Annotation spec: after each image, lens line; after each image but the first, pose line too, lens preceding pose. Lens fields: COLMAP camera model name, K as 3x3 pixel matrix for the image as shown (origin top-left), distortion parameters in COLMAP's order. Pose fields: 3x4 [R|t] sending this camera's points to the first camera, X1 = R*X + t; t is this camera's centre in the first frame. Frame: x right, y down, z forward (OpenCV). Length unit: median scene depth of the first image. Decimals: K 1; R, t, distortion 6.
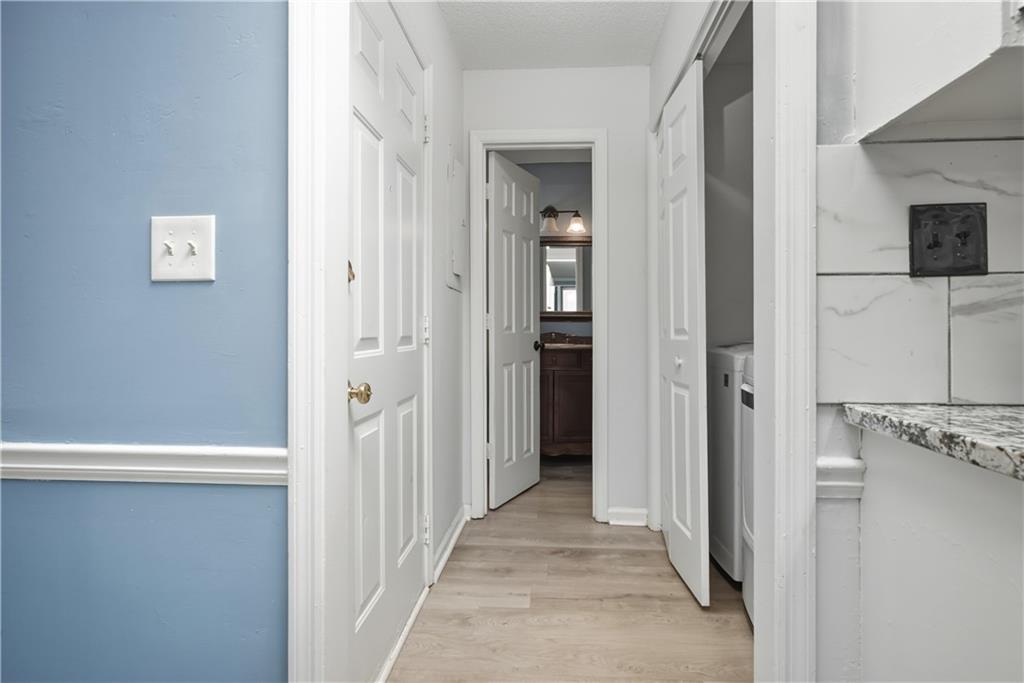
lens RADIAL K [[512.0, 0, 510.4], [0, 512.0, 337.8], [0, 0, 1]] dist [-0.000286, 0.002655]
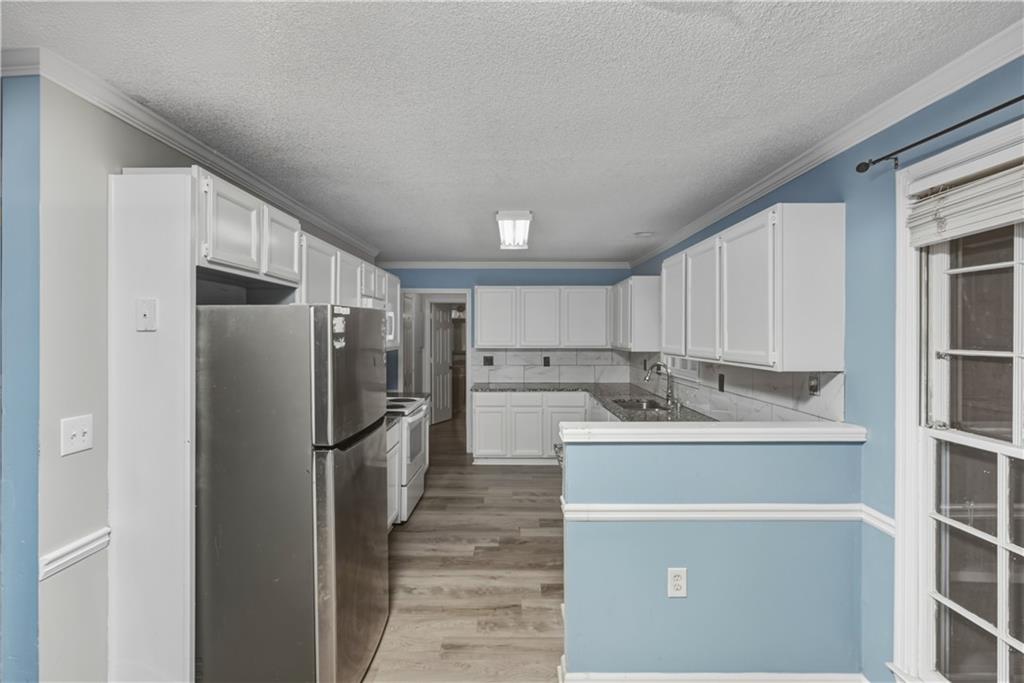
lens RADIAL K [[512.0, 0, 512.2], [0, 512.0, 339.0], [0, 0, 1]] dist [-0.000286, 0.002655]
pose [[0.996515, -0.002170, 0.083391, 0.176103], [0.001926, 0.999994, 0.003012, -0.163615], [-0.083397, -0.002840, 0.996512, -2.007207]]
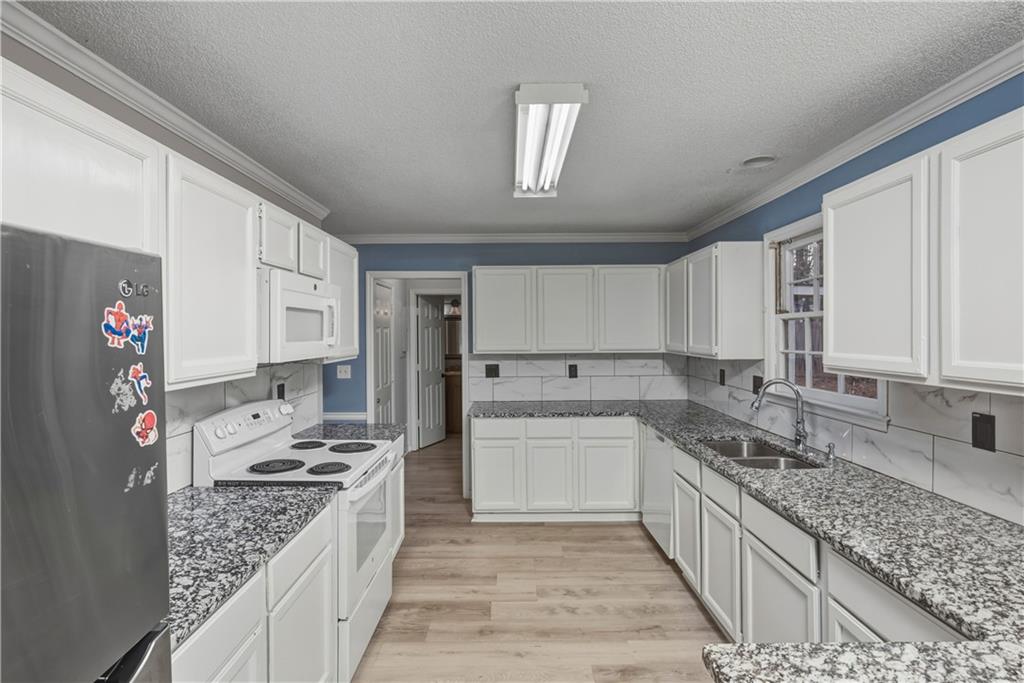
lens RADIAL K [[512.0, 0, 513.9], [0, 512.0, 336.1], [0, 0, 1]] dist [-0.000286, 0.002655]
pose [[0.995849, -0.011072, 0.090348, 0.182265], [0.011156, 0.999938, -0.000426, -0.170975], [-0.090338, 0.001432, 0.995910, -1.373346]]
